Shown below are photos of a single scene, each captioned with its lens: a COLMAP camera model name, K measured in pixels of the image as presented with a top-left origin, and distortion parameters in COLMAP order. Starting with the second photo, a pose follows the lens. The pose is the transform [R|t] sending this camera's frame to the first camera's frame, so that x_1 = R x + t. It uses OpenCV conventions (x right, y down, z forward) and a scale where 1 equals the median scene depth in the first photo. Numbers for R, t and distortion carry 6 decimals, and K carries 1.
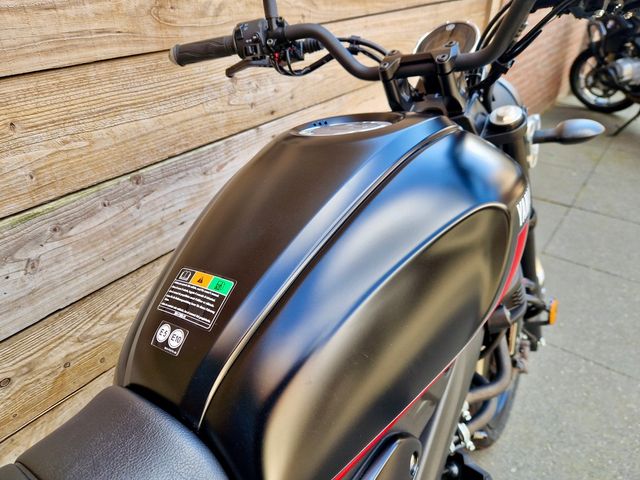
lens RADIAL K [[433.9, 0, 311.9], [0, 433.9, 237.7], [0, 0, 1]] dist [0.046184, -0.044124]
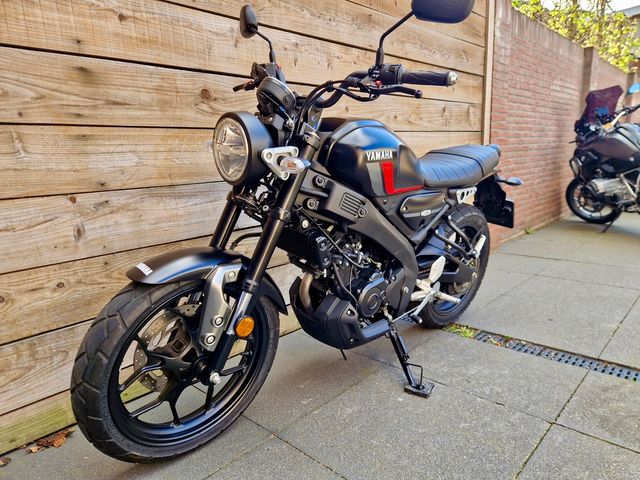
lens RADIAL K [[429.0, 0, 321.7], [0, 429.0, 244.1], [0, 0, 1]] dist [0.062211, -0.055779]
pose [[0.996424, -0.007518, -0.084162, -0.175802], [-0.021754, 0.939634, -0.341489, 0.921267], [0.081649, 0.342098, 0.936110, -1.011267]]
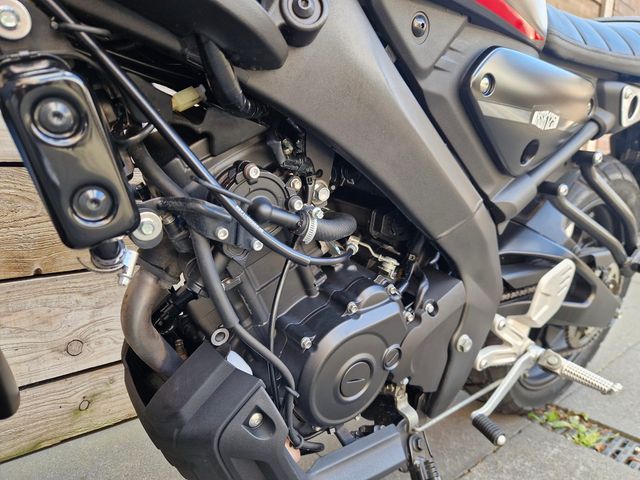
lens RADIAL K [[429.0, 0, 321.7], [0, 429.0, 244.1], [0, 0, 1]] dist [0.062211, -0.055779]
pose [[0.979948, 0.072418, -0.185627, -0.087752], [-0.134879, 0.926811, -0.350470, 0.635128], [0.146660, 0.368480, 0.917994, -0.038154]]
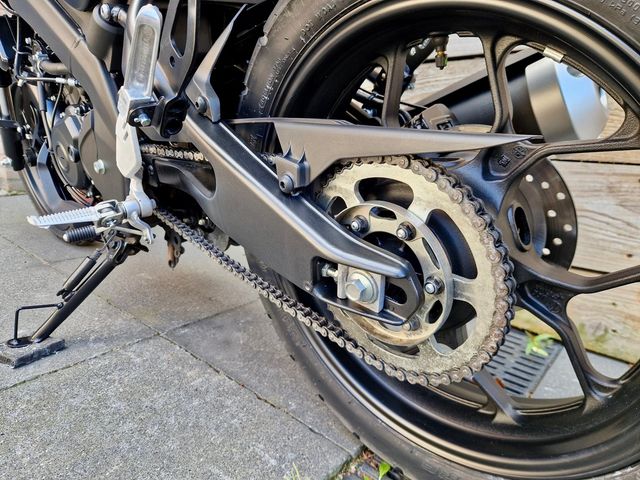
lens RADIAL K [[429.0, 0, 321.7], [0, 429.0, 244.1], [0, 0, 1]] dist [0.062211, -0.055779]
pose [[-0.036239, 0.266432, -0.963172, 0.688964], [-0.546333, 0.801744, 0.242334, 0.267627], [0.836784, 0.534995, 0.116507, 0.843065]]
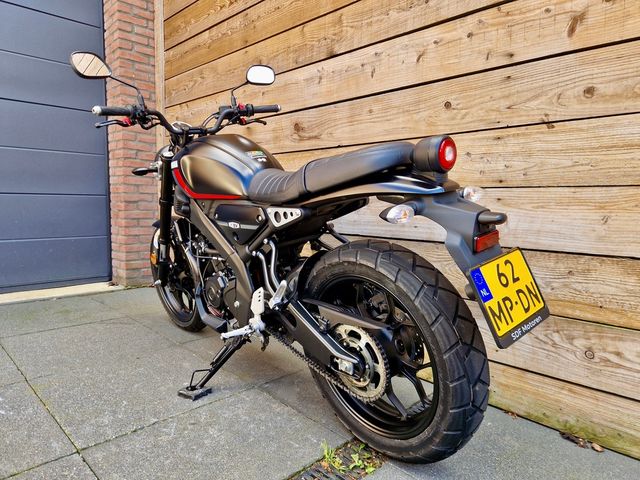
lens RADIAL K [[426.0, 0, 316.9], [0, 426.0, 236.3], [0, 0, 1]] dist [0.063739, -0.056790]
pose [[-0.117738, 0.097769, -0.988220, 1.430650], [-0.533353, 0.833202, 0.145977, -0.039267], [0.837659, 0.544257, -0.045954, 0.735494]]
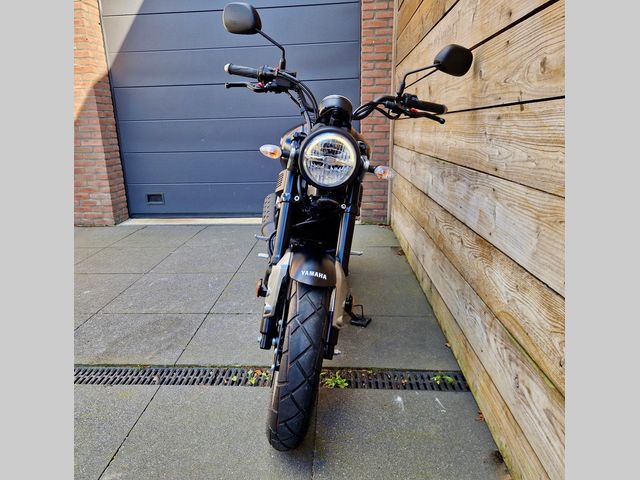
lens RADIAL K [[428.2, 0, 303.5], [0, 428.2, 243.7], [0, 0, 1]] dist [0.039815, -0.002452]
pose [[-0.833247, 0.186252, -0.520585, 1.070590], [-0.251244, 0.711180, 0.656582, -0.847649], [0.492520, 0.677889, -0.545794, 1.648831]]
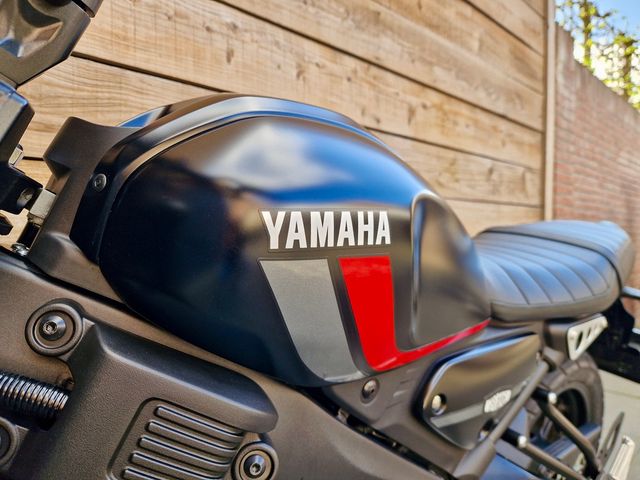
lens RADIAL K [[441.2, 0, 317.7], [0, 441.2, 240.5], [0, 0, 1]] dist [0.027611, -0.038737]
pose [[0.989621, 0.023434, -0.141778, -0.079213], [-0.092120, 0.860682, -0.500740, 0.406576], [0.110291, 0.508603, 0.853908, -0.168129]]
